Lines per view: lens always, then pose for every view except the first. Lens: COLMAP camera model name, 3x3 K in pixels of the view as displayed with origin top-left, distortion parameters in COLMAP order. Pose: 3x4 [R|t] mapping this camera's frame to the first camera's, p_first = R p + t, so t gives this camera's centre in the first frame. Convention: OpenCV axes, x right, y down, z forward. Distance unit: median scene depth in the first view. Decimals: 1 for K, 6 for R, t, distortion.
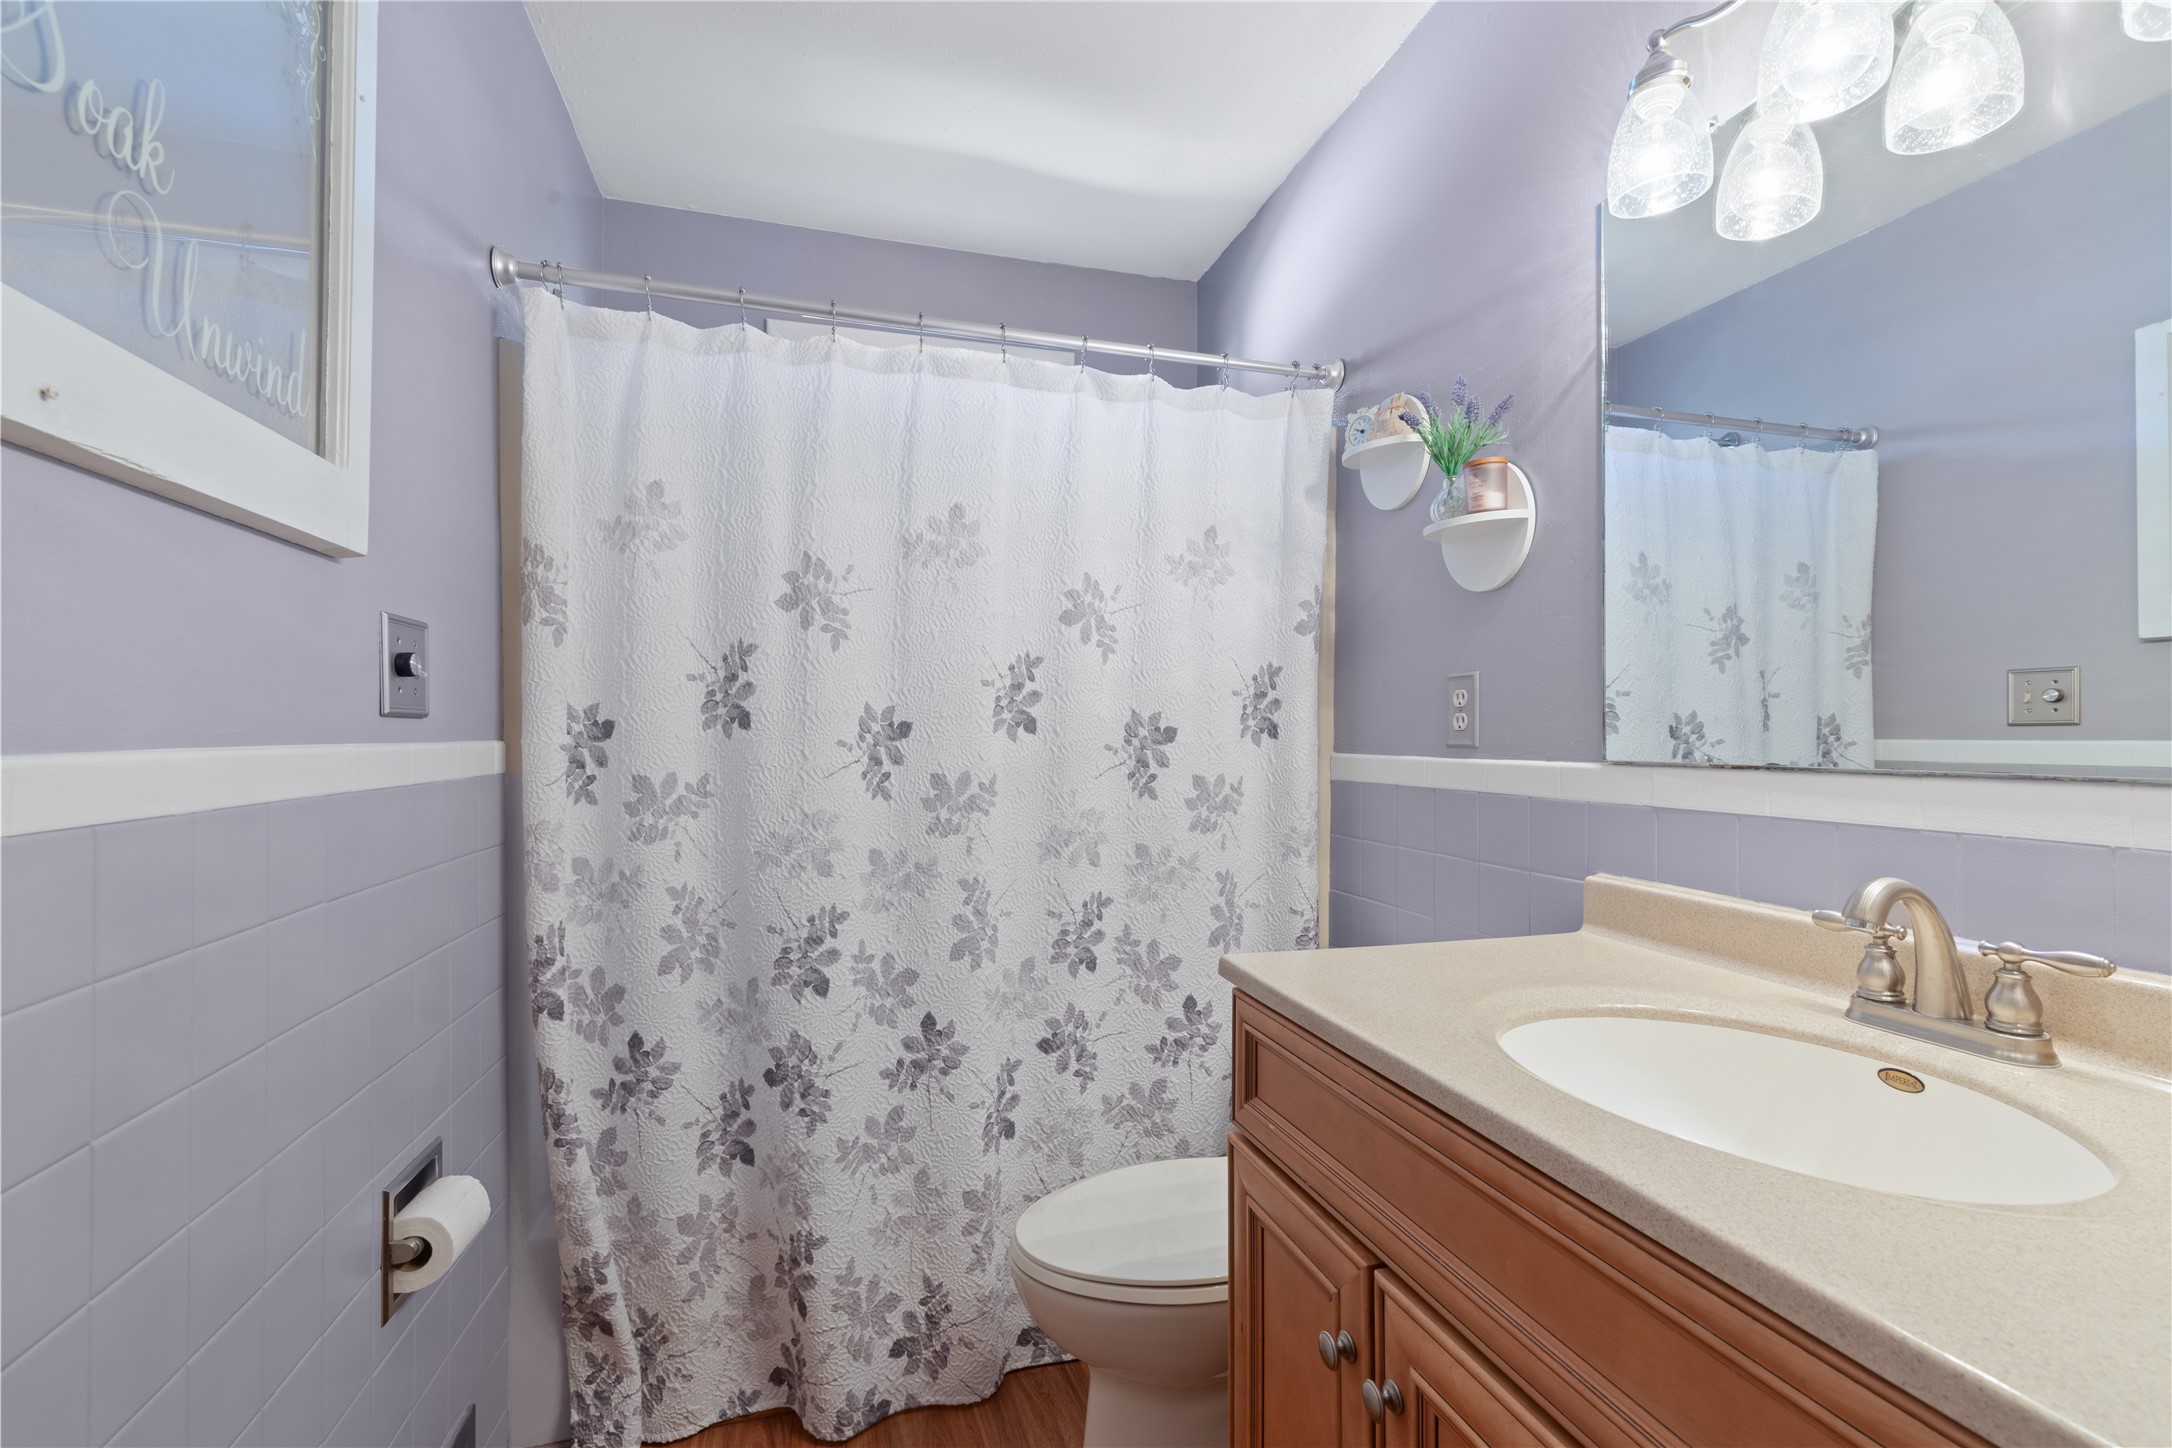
lens RADIAL K [[971.6, 0, 1085.5], [0, 971.6, 722.9], [0, 0, 1]] dist [0.006608, -0.001854]
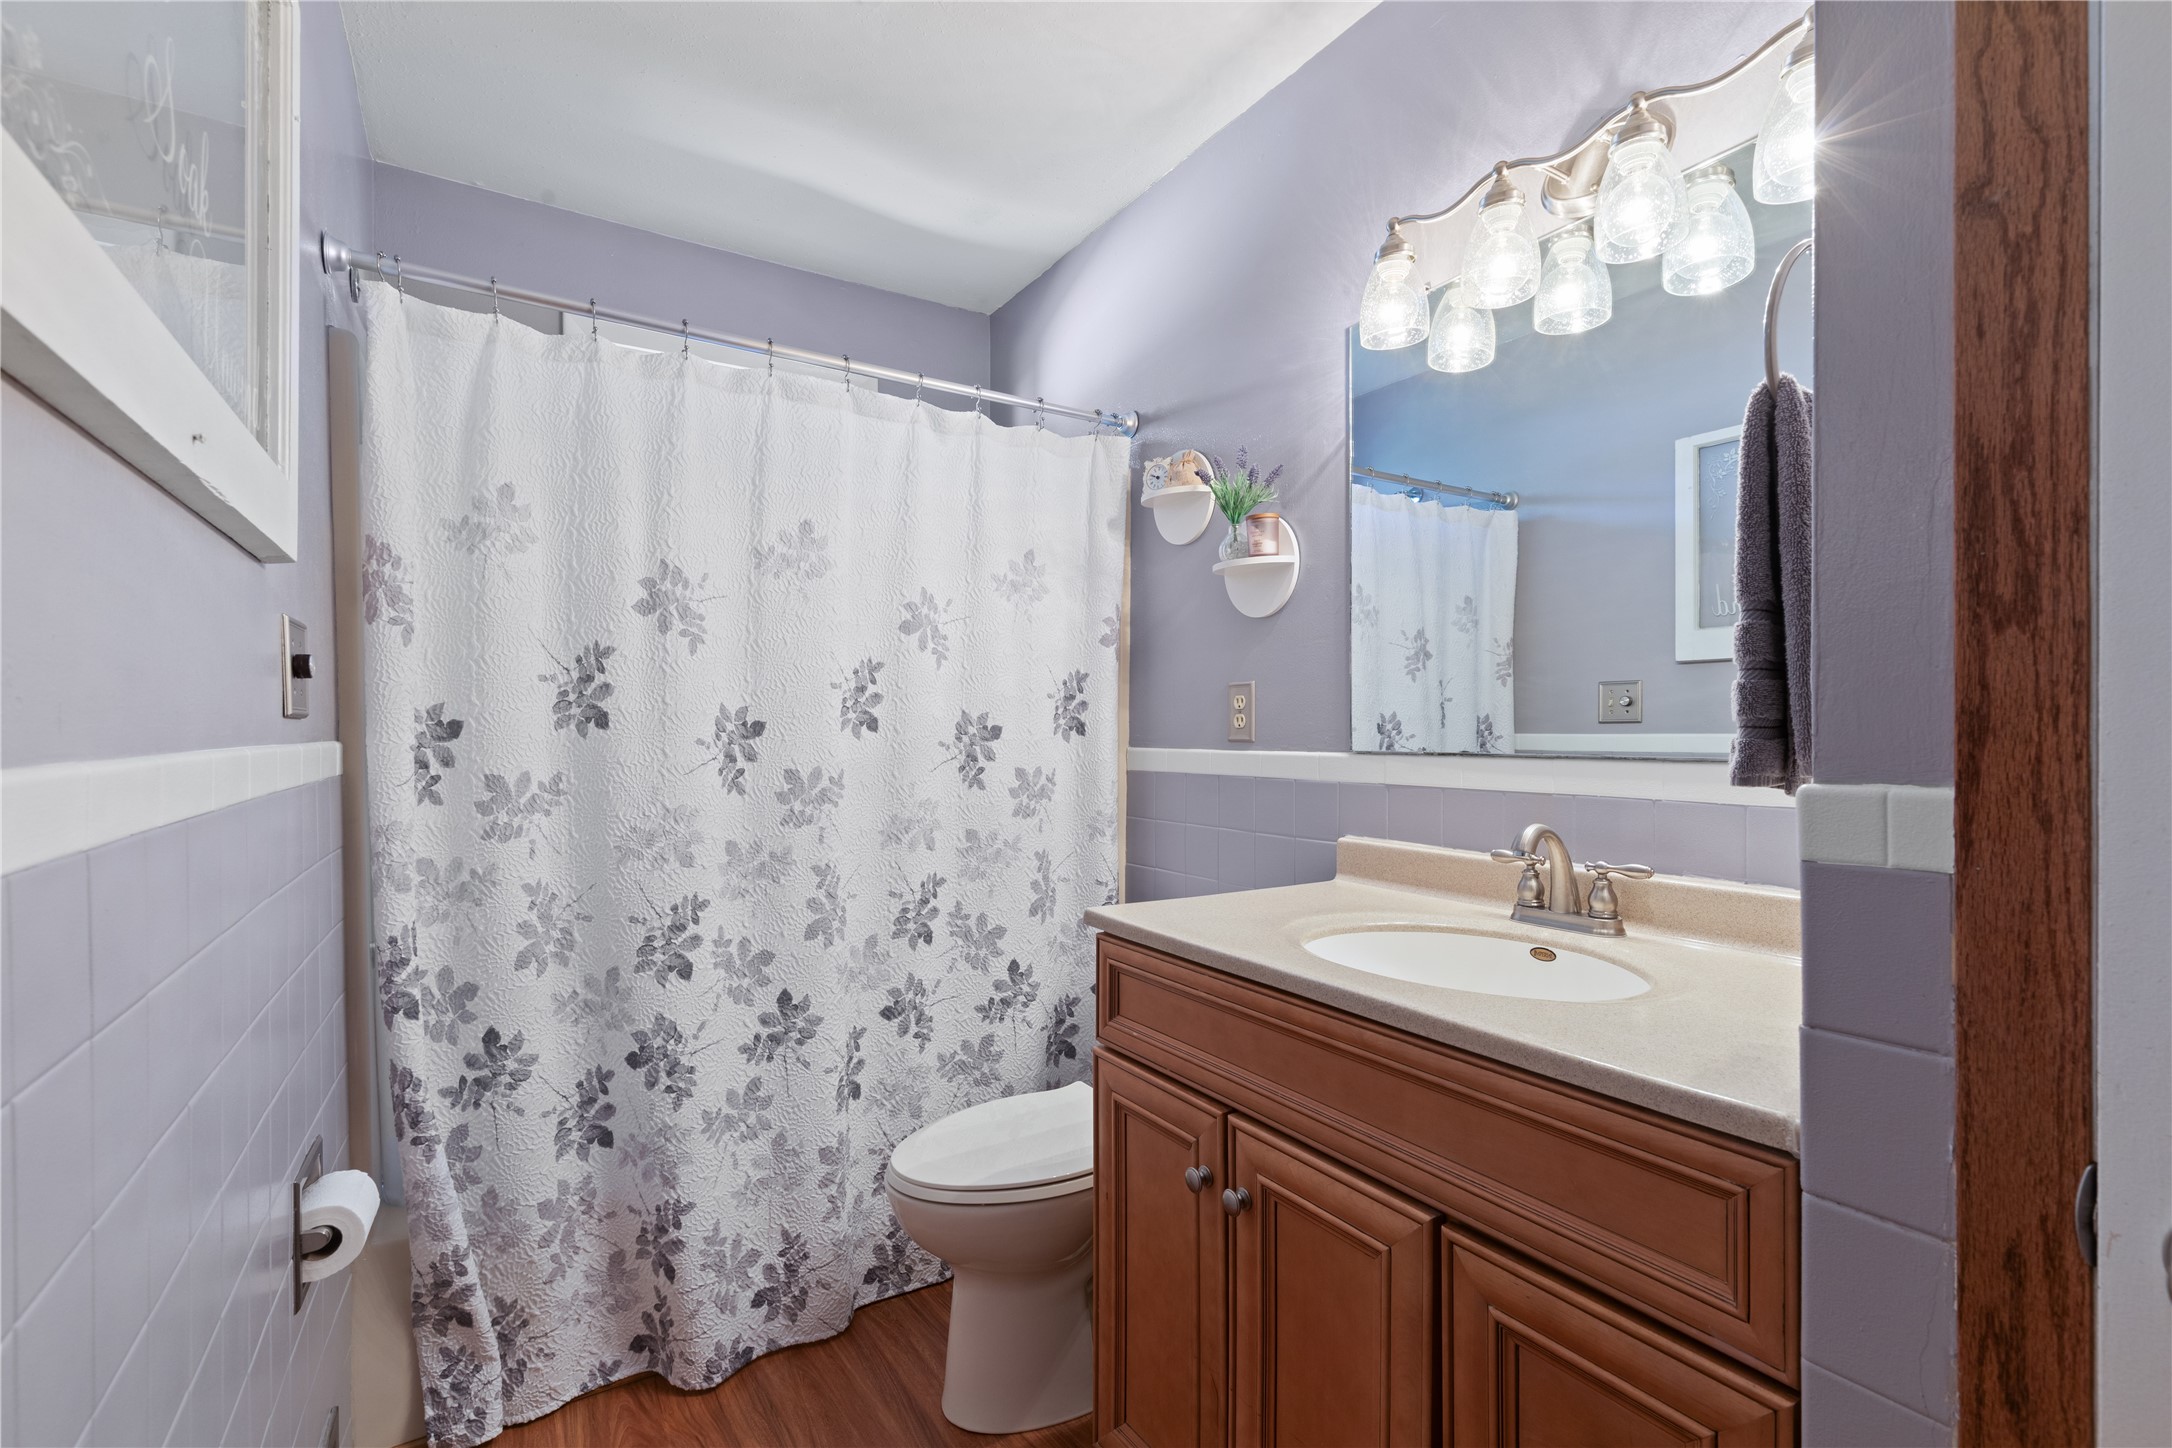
lens RADIAL K [[971.6, 0, 1086.2], [0, 971.6, 731.0], [0, 0, 1]] dist [0.006608, -0.001854]
pose [[0.962720, -0.003629, 0.270474, -0.136253], [0.000635, 0.999938, 0.011157, -0.002386], [-0.270498, -0.010569, 0.962663, -0.140244]]
